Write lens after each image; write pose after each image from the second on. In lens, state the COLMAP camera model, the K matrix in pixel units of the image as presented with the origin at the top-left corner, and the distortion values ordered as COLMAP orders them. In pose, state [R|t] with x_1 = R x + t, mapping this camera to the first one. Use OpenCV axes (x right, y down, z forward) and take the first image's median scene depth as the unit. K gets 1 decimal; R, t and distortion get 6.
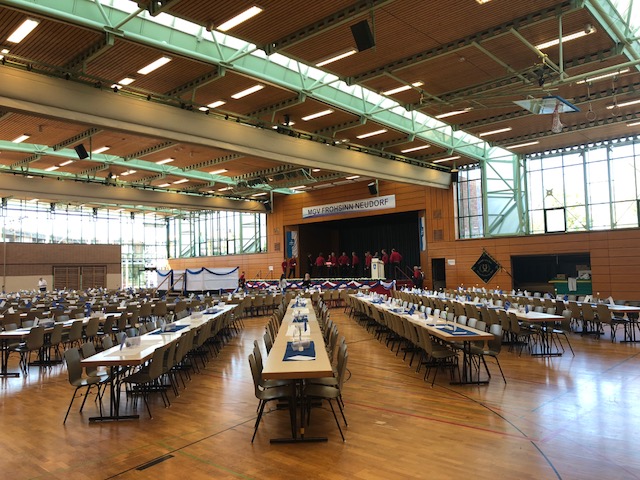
lens RADIAL K [[521.9, 0, 320.0], [0, 521.9, 240.0], [0, 0, 1]] dist [0.003092, -0.004594]
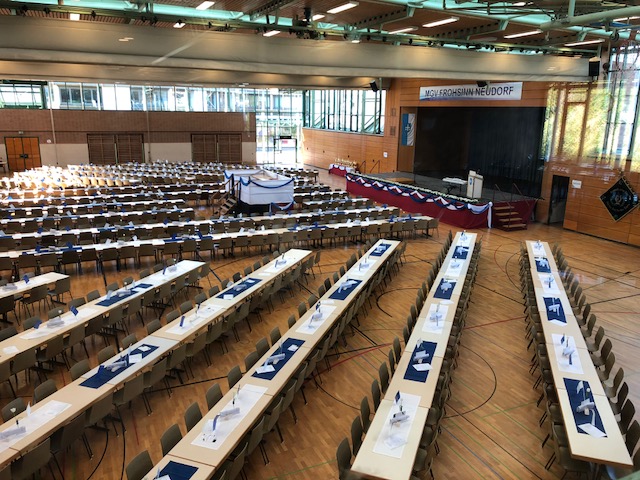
lens RADIAL K [[521.9, 0, 320.0], [0, 521.9, 240.0], [0, 0, 1]] dist [0.003092, -0.004594]
pose [[0.927525, 0.125251, -0.352149, 0.157520], [-0.012994, 0.952415, 0.304529, -0.090113], [0.373534, -0.277882, 0.885016, 0.147775]]
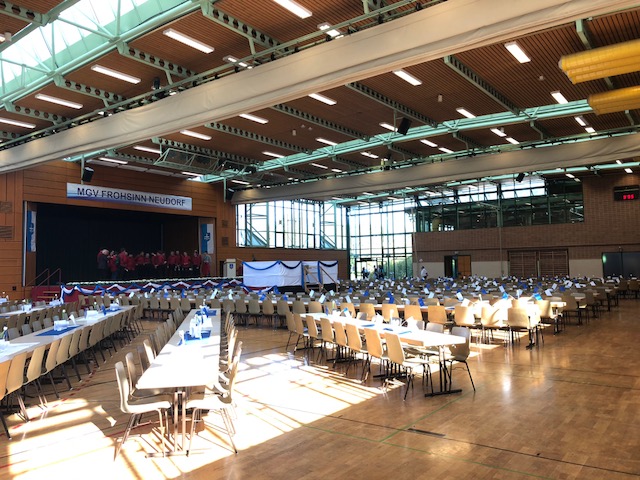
lens RADIAL K [[521.9, 0, 320.0], [0, 521.9, 240.0], [0, 0, 1]] dist [0.003092, -0.004594]
pose [[-0.119397, 0.077532, 0.989815, -0.856656], [-0.039846, 0.995769, -0.082805, 0.067941], [-0.992047, -0.049326, -0.115803, 0.816958]]
